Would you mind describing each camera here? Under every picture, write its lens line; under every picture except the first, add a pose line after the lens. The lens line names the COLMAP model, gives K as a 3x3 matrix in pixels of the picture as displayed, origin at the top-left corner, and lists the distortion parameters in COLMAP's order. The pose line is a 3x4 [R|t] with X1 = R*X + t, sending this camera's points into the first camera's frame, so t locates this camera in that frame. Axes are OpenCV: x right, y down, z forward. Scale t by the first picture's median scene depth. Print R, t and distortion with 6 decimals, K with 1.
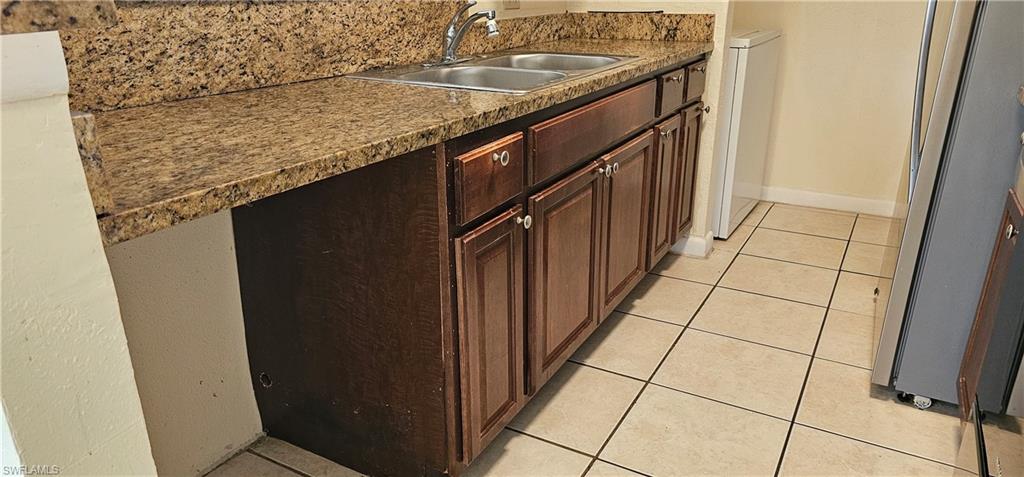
lens RADIAL K [[679.6, 0, 510.8], [0, 679.6, 256.4], [0, 0, 1]] dist [0.002807, 0.000059]
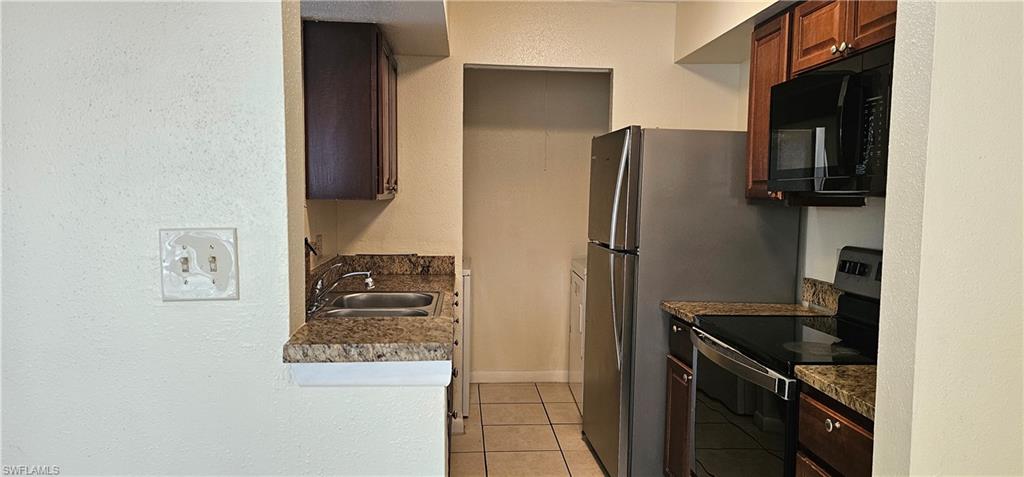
lens RADIAL K [[679.6, 0, 510.8], [0, 679.6, 256.4], [0, 0, 1]] dist [0.002807, 0.000059]
pose [[0.829540, -0.035387, 0.557324, -0.376926], [0.189436, 0.956648, -0.221221, -0.017406], [-0.525335, 0.289089, 0.800282, -0.190440]]
